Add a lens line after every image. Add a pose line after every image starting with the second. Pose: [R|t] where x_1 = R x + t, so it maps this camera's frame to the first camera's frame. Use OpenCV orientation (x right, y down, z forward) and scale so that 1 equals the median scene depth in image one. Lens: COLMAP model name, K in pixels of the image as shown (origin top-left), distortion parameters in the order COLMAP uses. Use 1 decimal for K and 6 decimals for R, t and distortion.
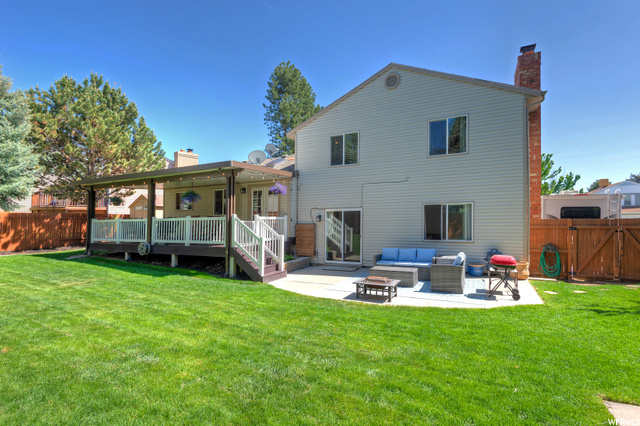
lens RADIAL K [[333.0, 0, 320.0], [0, 333.0, 213.0], [0, 0, 1]] dist [0.005711, -0.000392]
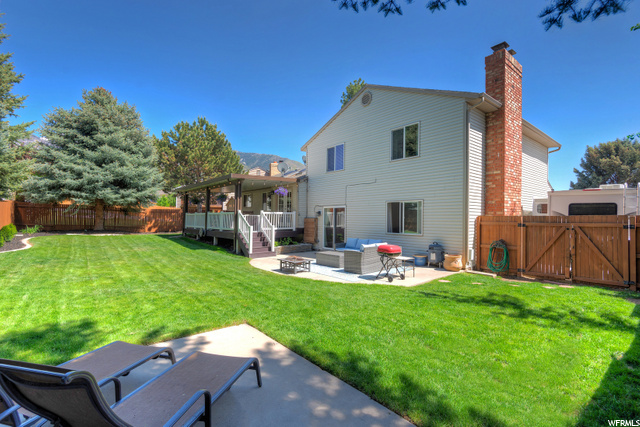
lens RADIAL K [[291.9, 0, 305.0], [0, 291.9, 206.7], [0, 0, 1]] dist [0.039083, -0.018504]
pose [[0.921042, -0.002592, -0.389454, 0.446256], [-0.000461, 0.999970, -0.007744, -0.001406], [0.389462, 0.007312, 0.921013, -0.056338]]
